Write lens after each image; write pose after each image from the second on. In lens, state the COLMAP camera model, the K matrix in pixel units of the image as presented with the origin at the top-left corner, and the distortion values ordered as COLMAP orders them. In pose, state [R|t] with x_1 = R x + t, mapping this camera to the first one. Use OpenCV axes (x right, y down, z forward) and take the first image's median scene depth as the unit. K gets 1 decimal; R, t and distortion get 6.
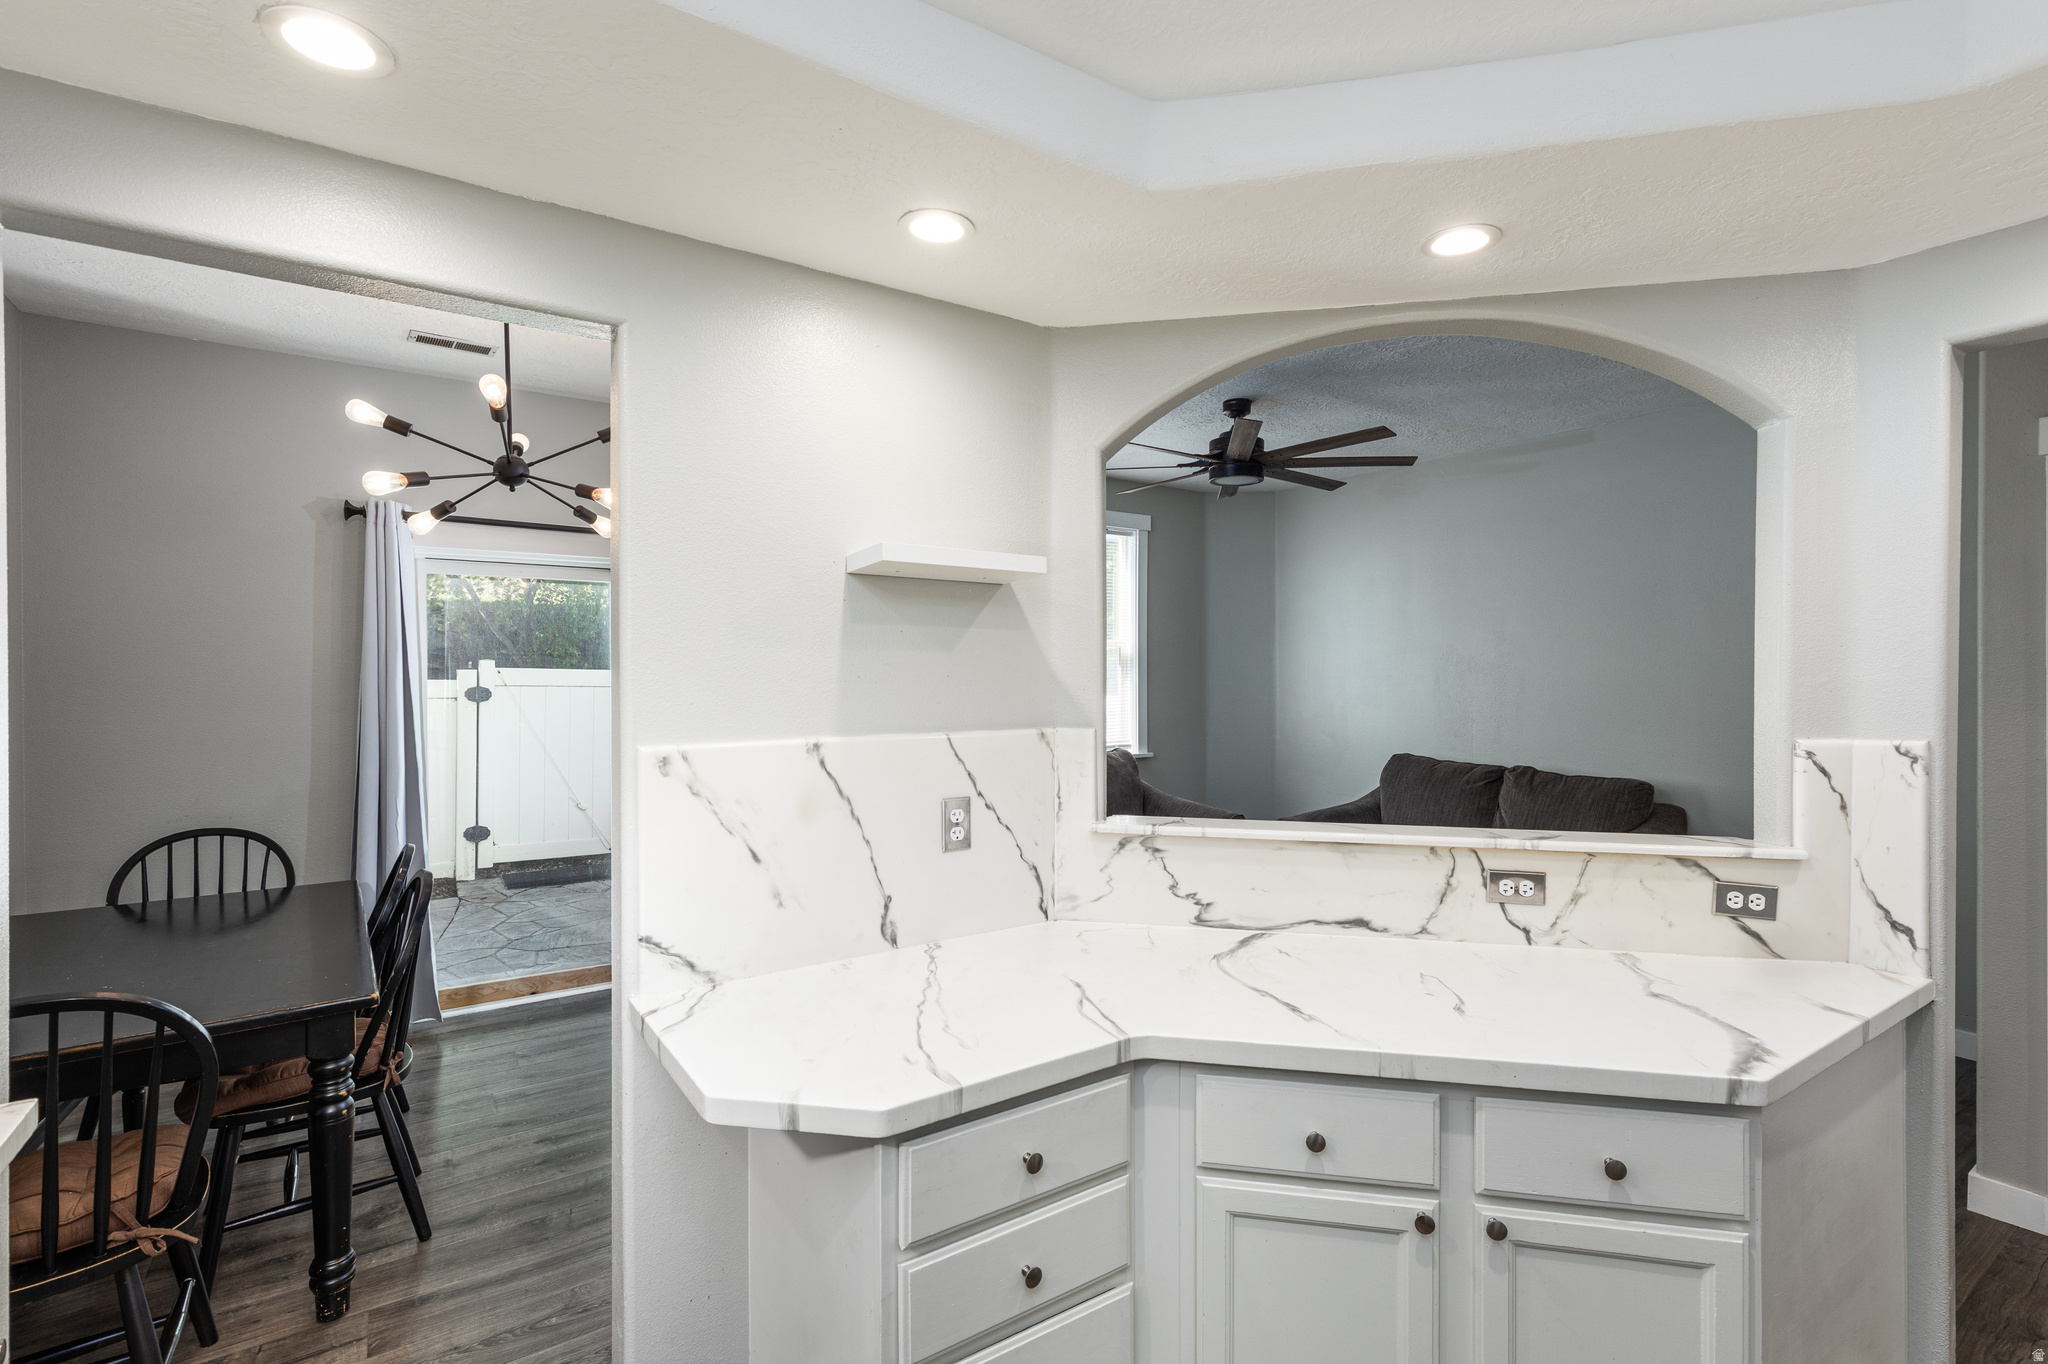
lens RADIAL K [[946.2, 0, 1034.9], [0, 946.2, 663.4], [0, 0, 1]] dist [0.011403, 0.000085]
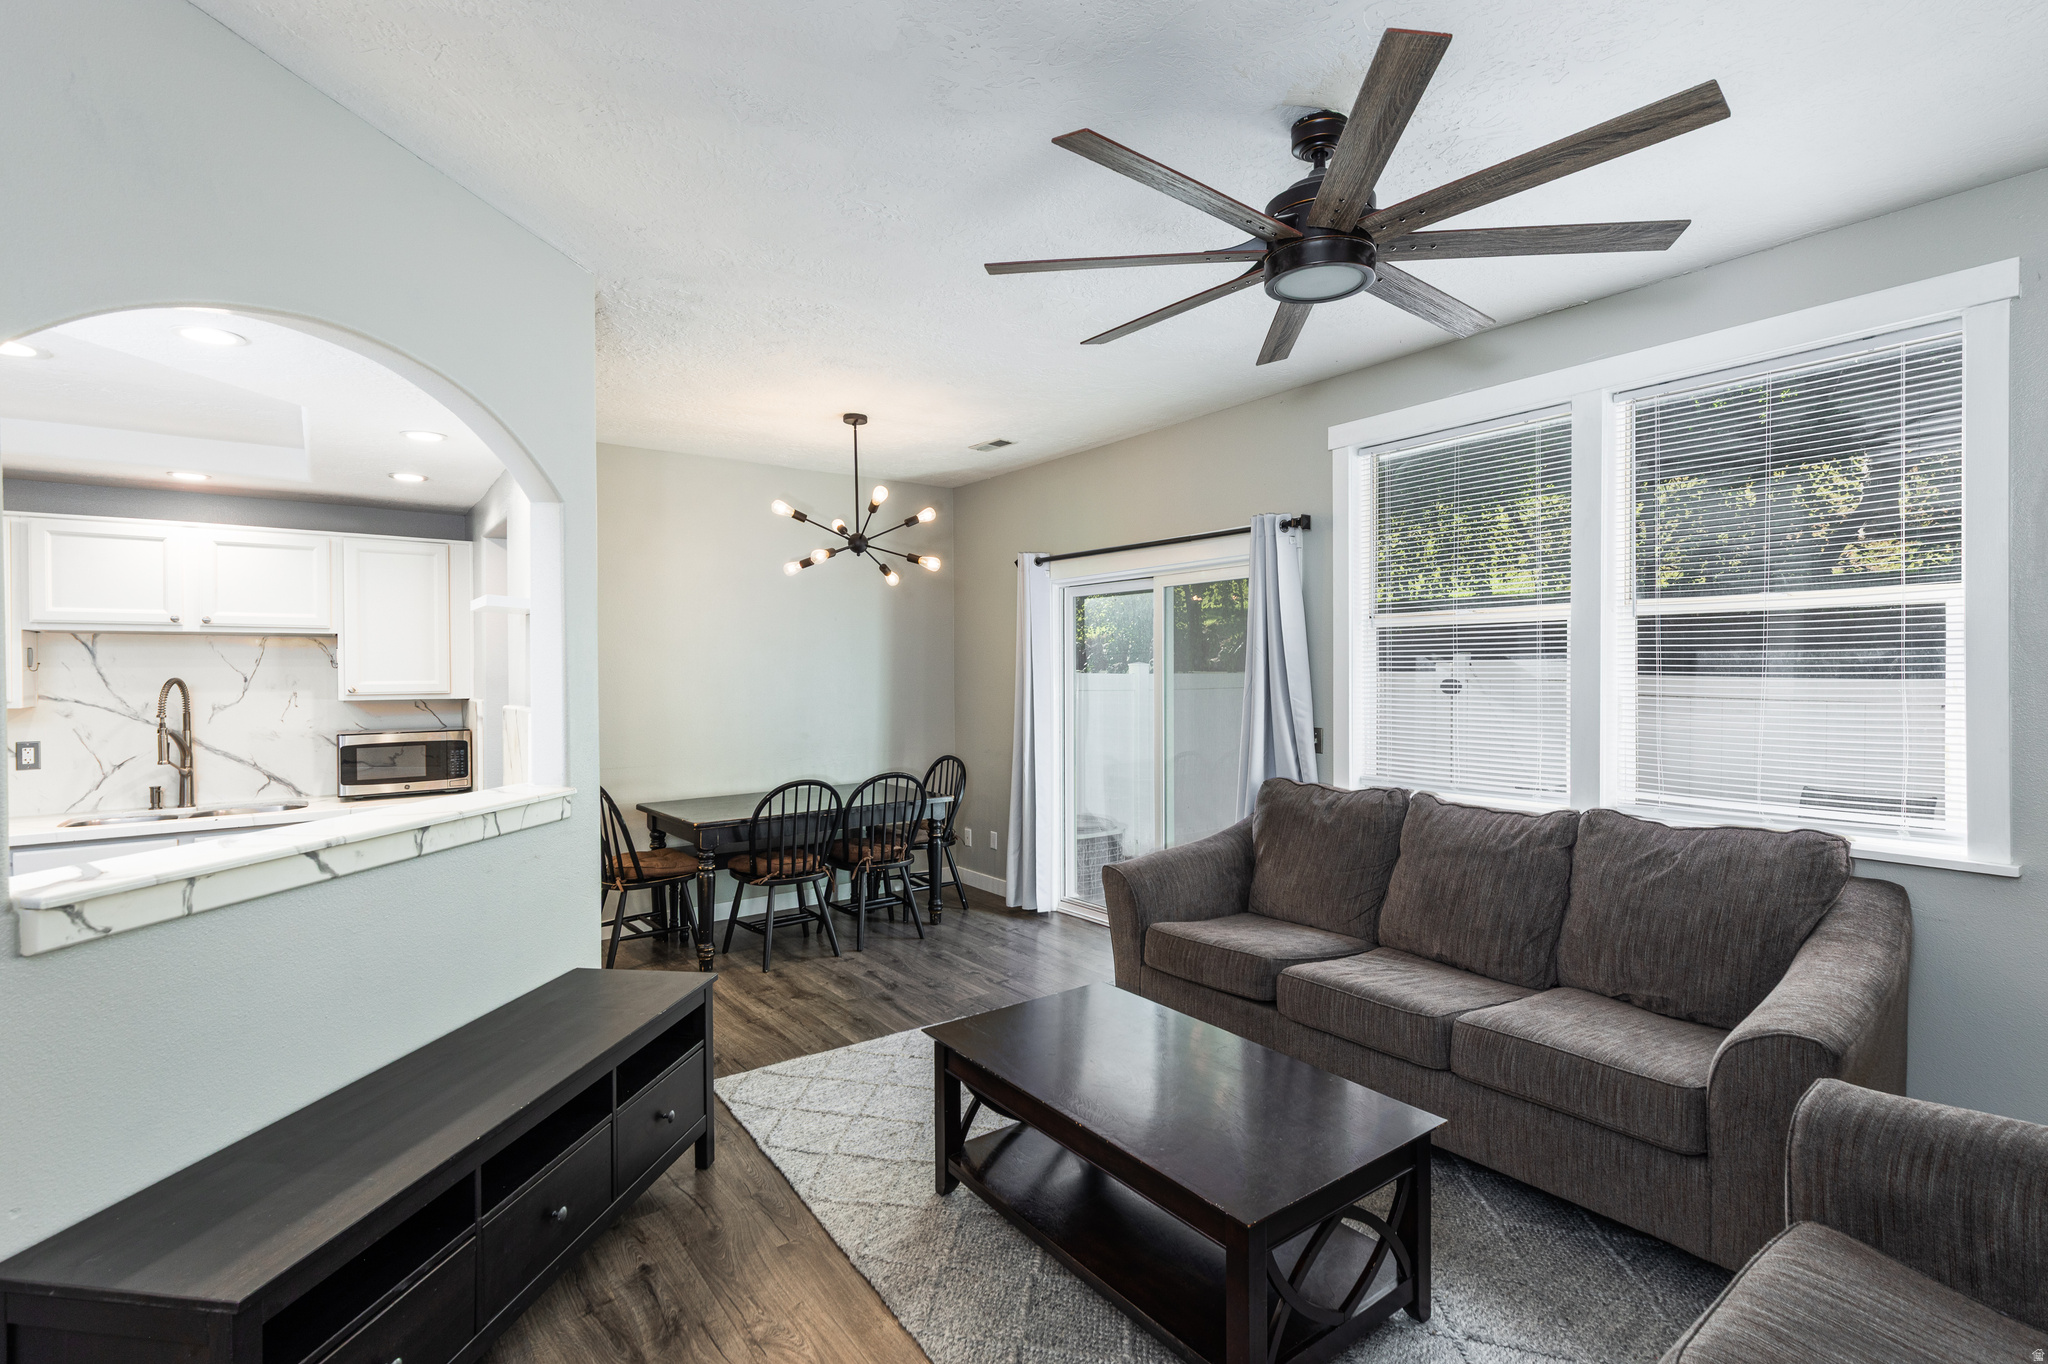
lens RADIAL K [[951.1, 0, 1027.7], [0, 951.1, 679.2], [0, 0, 1]] dist [0.001587, 0.000022]
pose [[0.037639, 0.010115, -0.999240, 1.497539], [0.016731, 0.999802, 0.010751, 0.019309], [0.999151, -0.017123, 0.037462, 1.730101]]
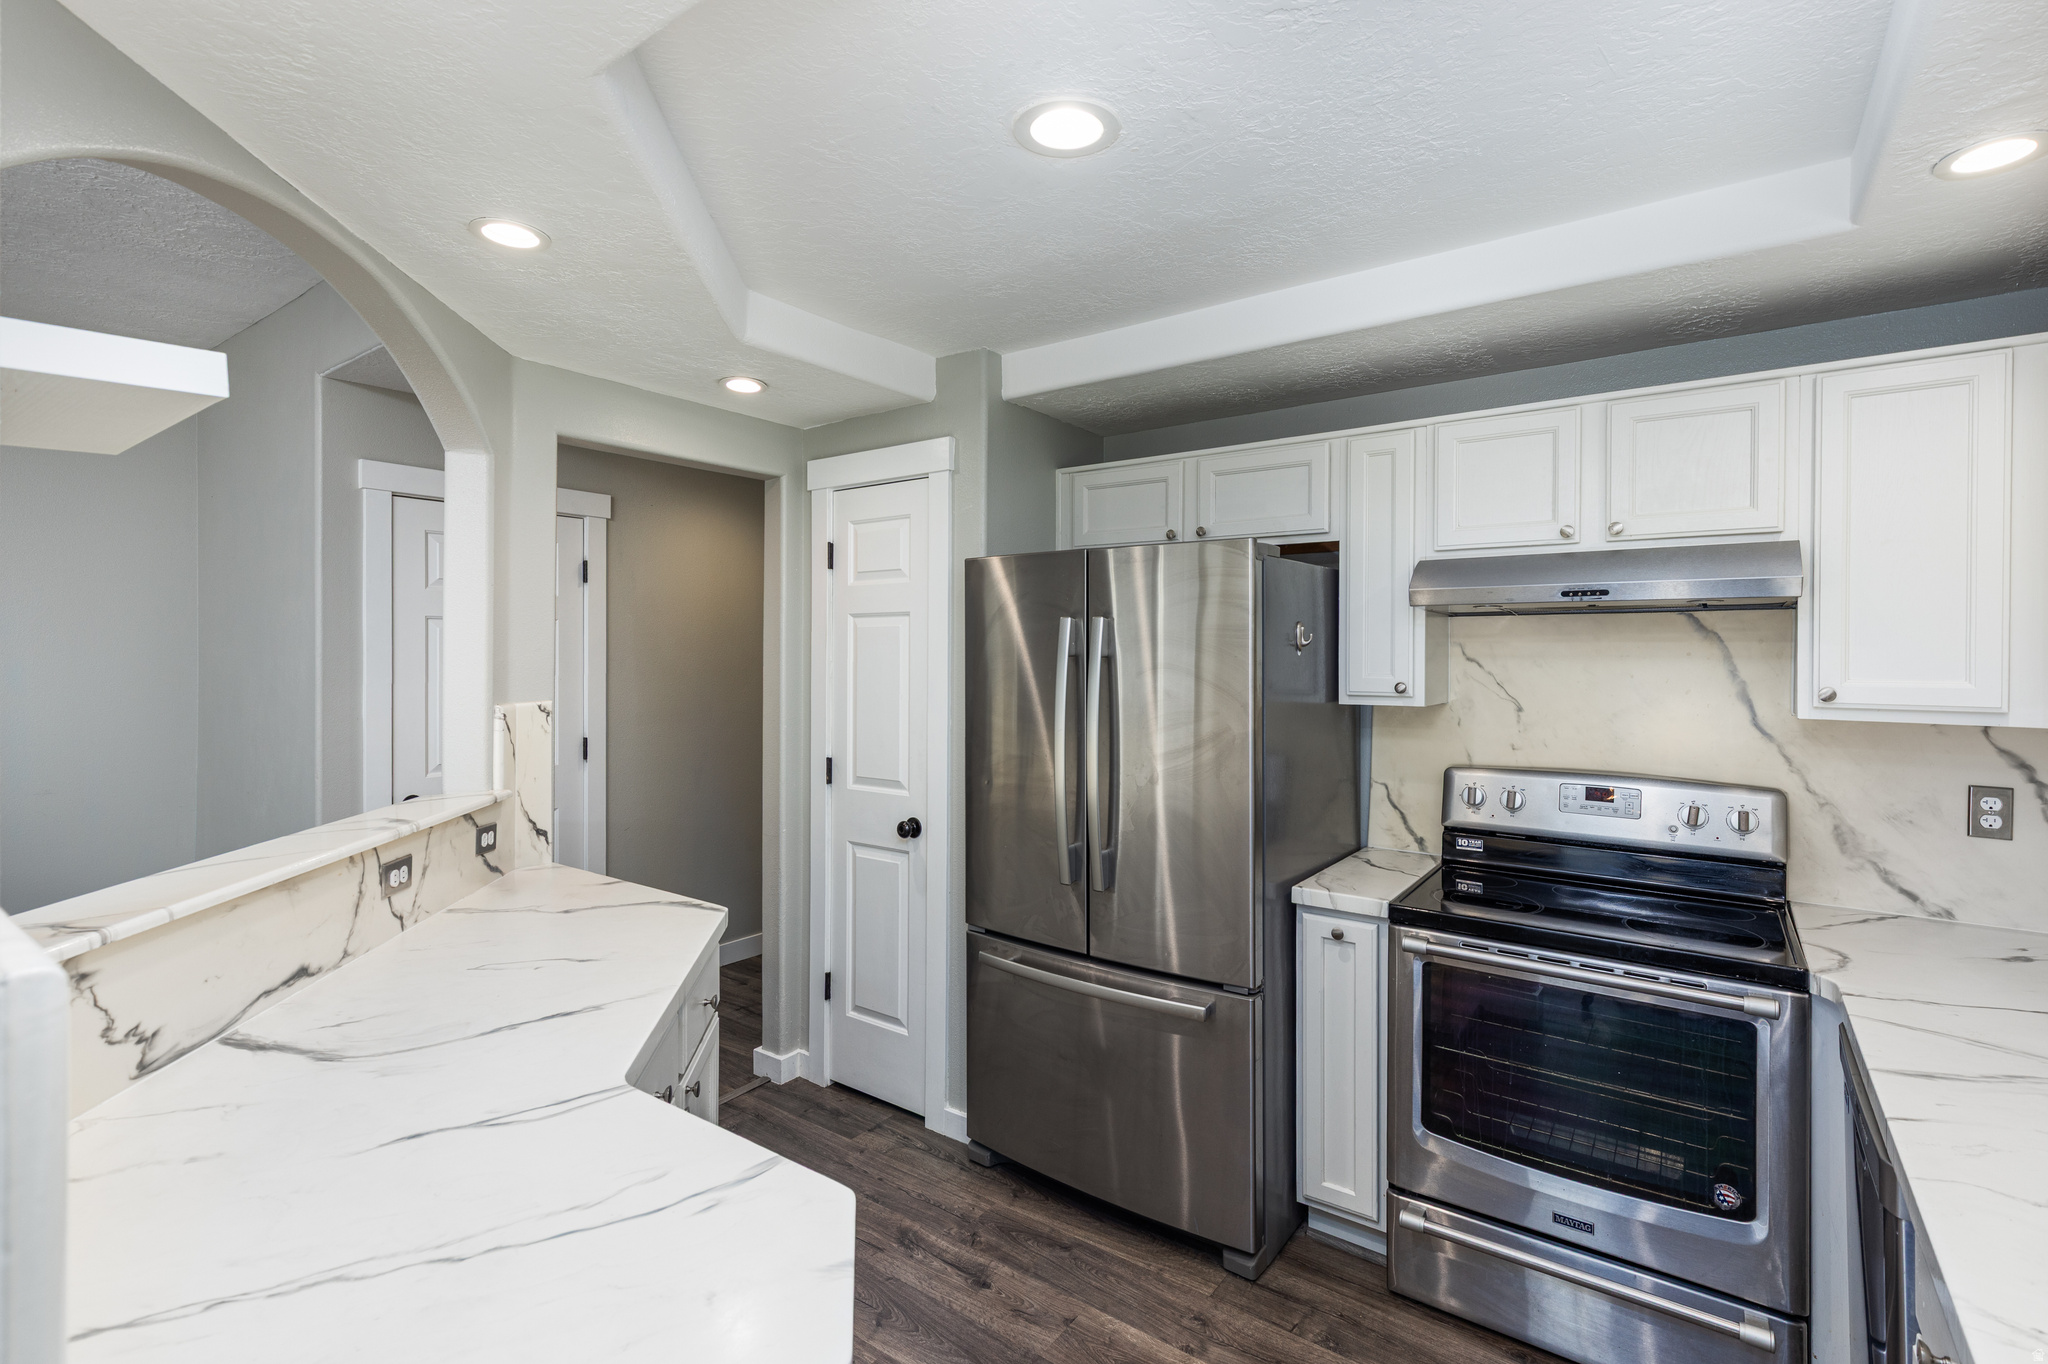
lens RADIAL K [[932.2, 0, 1026.4], [0, 932.2, 656.7], [0, 0, 1]] dist [0.000598, 0.000092]
pose [[-0.331751, 0.000026, 0.943367, -0.585402], [-0.008292, 0.999961, -0.002944, 0.010343], [-0.943331, -0.008799, -0.331738, 0.697499]]
